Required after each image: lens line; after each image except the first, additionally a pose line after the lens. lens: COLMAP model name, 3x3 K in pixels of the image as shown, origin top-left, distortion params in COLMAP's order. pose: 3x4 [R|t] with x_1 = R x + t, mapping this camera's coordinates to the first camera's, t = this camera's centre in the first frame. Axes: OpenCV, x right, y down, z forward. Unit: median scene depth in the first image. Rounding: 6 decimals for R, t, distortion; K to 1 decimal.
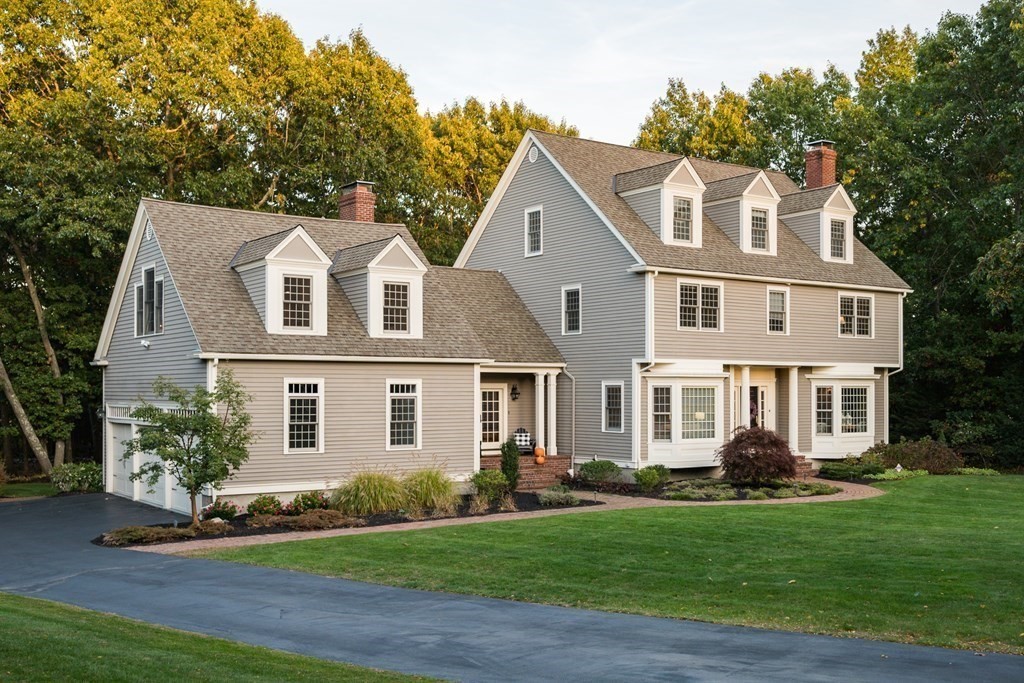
lens RADIAL K [[1077.0, 0, 515.2], [0, 1077.0, 348.4], [0, 0, 1]] dist [0.021800, 0.000000]
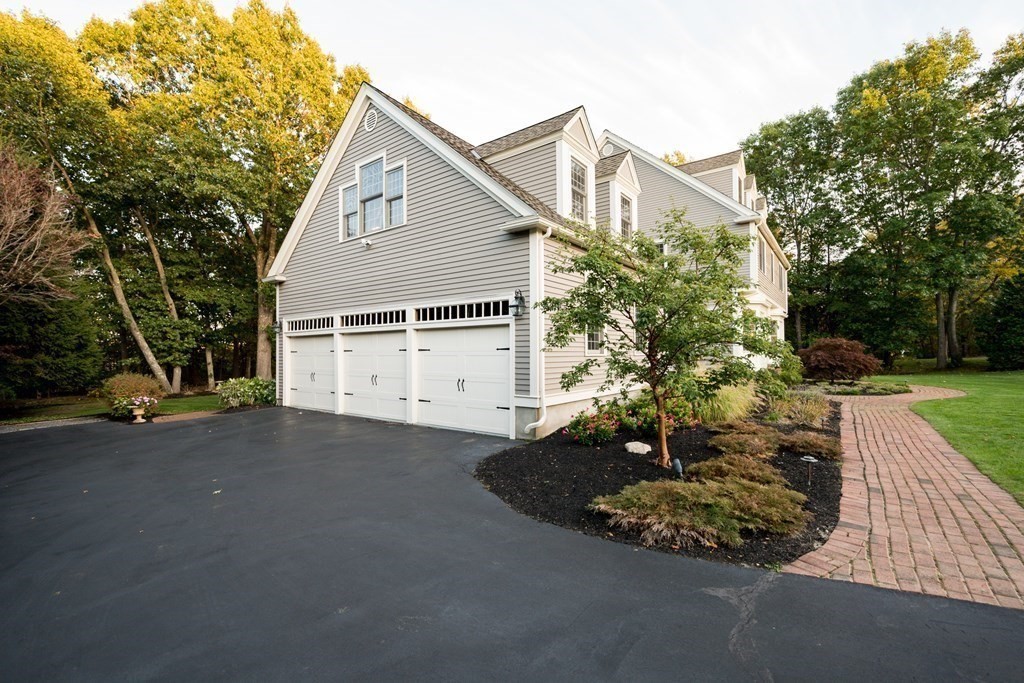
lens RADIAL K [[439.8, 0, 505.5], [0, 439.8, 341.5], [0, 0, 1]] dist [0.004669, 0.000302]
pose [[0.953725, 0.005369, 0.300632, -0.198374], [-0.009370, 0.999886, 0.011869, 0.042889], [-0.300534, -0.014137, 0.953666, 0.353772]]
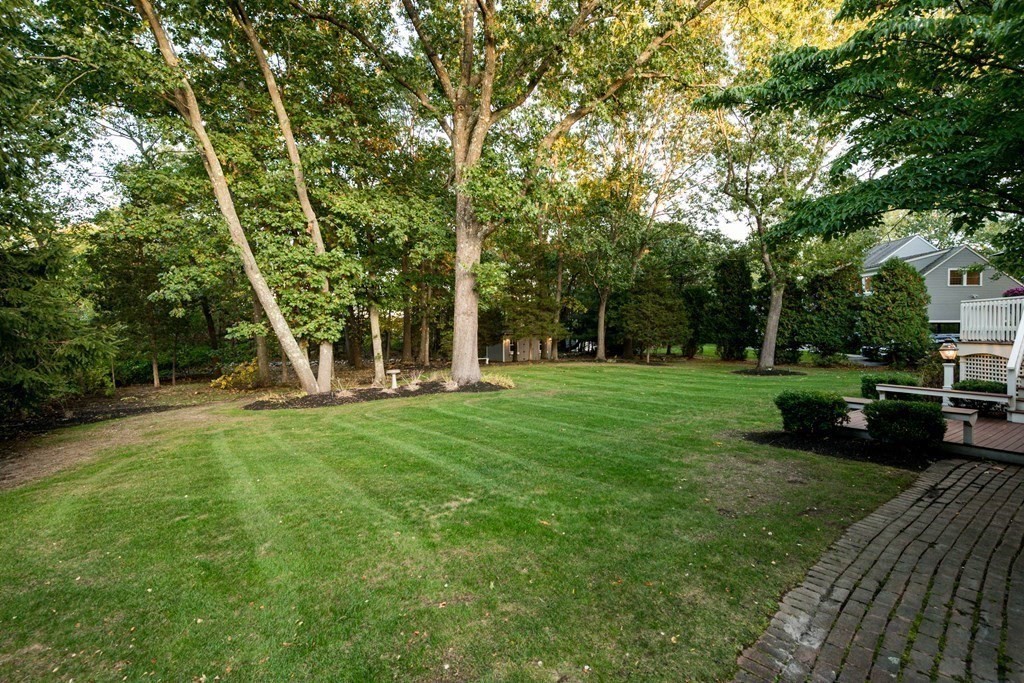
lens RADIAL K [[480.1, 0, 509.0], [0, 480.1, 335.4], [0, 0, 1]] dist [-0.001841, -0.000110]
pose [[0.999989, 0.003733, 0.002795, -0.305060], [-0.003872, 0.998670, 0.051420, 0.063880], [-0.002600, -0.051430, 0.998673, 0.692229]]
